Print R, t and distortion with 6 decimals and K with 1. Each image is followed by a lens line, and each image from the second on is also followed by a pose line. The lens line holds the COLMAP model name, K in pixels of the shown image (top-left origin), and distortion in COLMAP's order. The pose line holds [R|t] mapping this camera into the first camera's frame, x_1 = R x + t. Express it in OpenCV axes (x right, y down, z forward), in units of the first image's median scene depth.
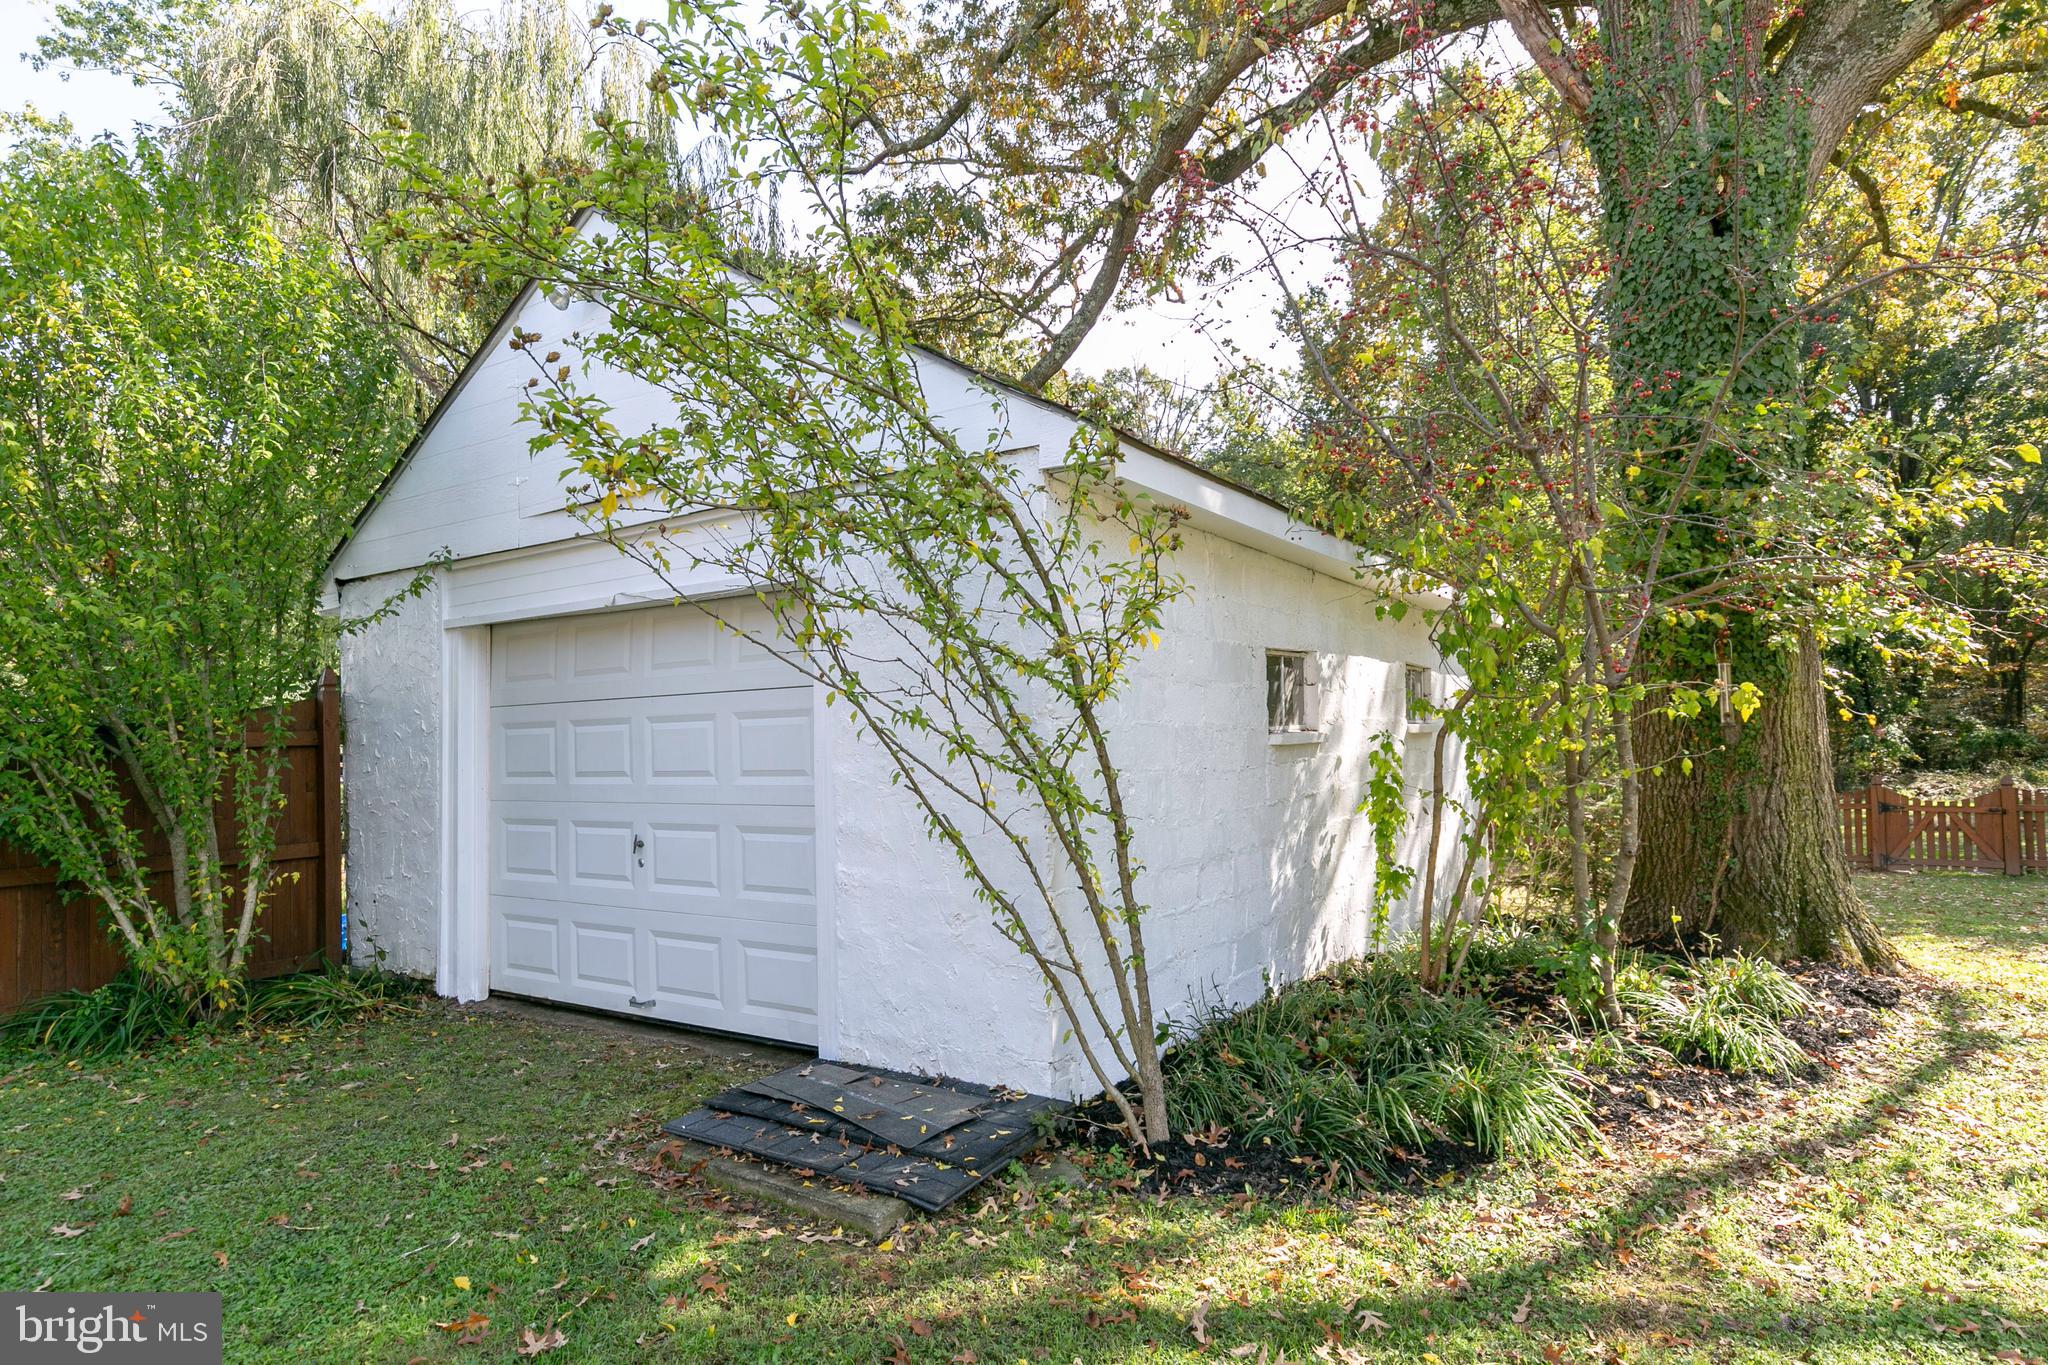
lens RADIAL K [[1122.9, 0, 1024.0], [0, 1122.9, 682.5], [0, 0, 1]] dist [-0.001546, -0.001401]
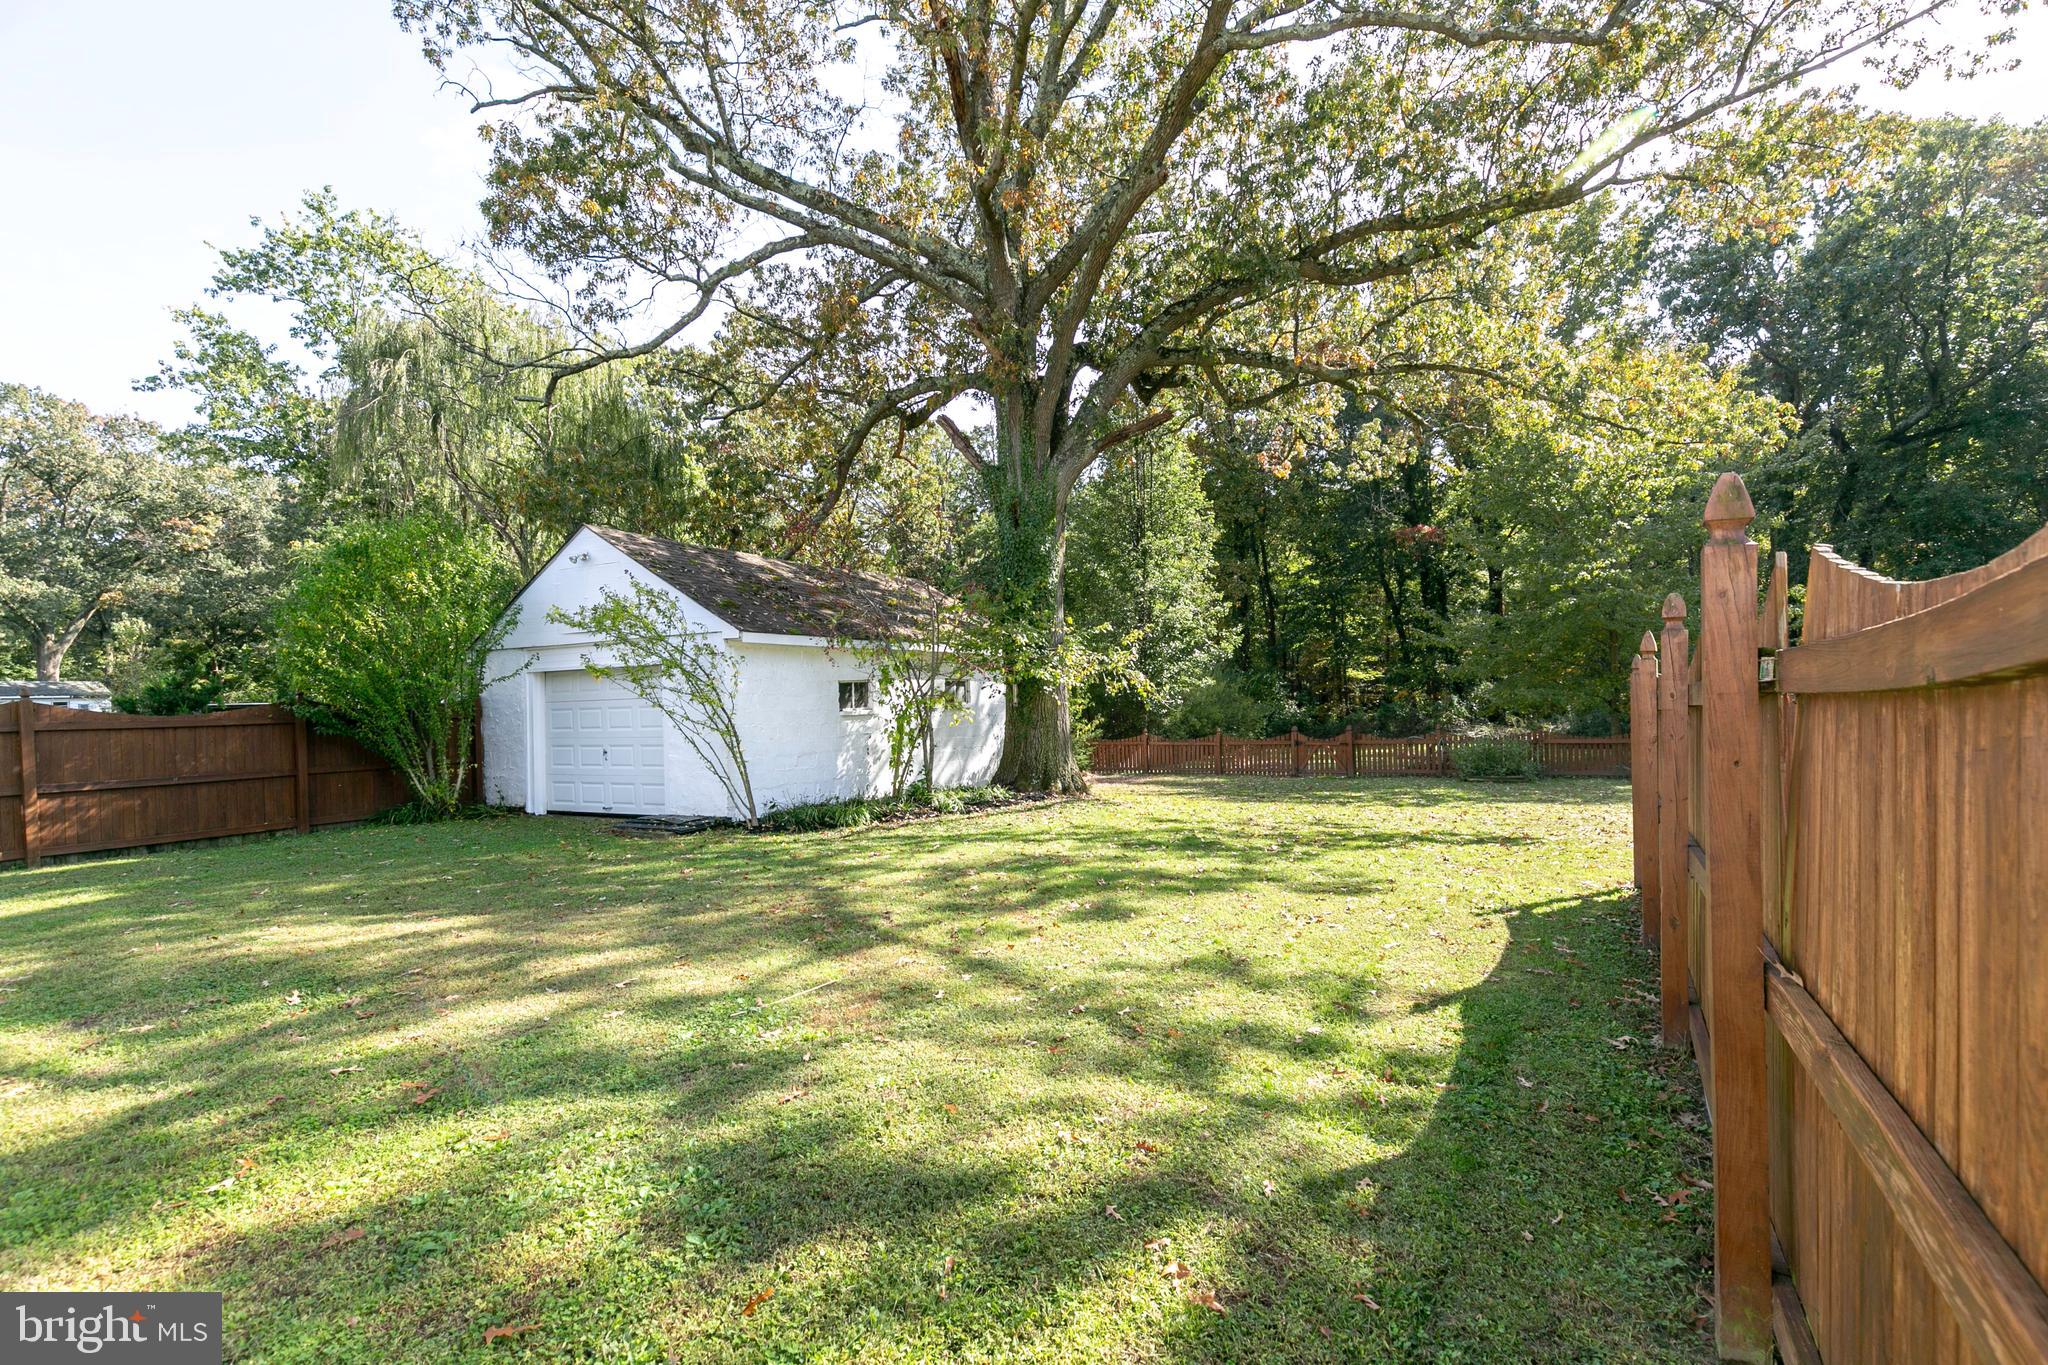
lens RADIAL K [[928.7, 0, 1030.3], [0, 928.7, 698.4], [0, 0, 1]] dist [0.002330, 0.000350]
pose [[0.995874, -0.000002, 0.090751, 0.470349], [-0.003781, 0.999131, 0.041513, -0.085901], [-0.090672, -0.041685, 0.995008, -1.308378]]
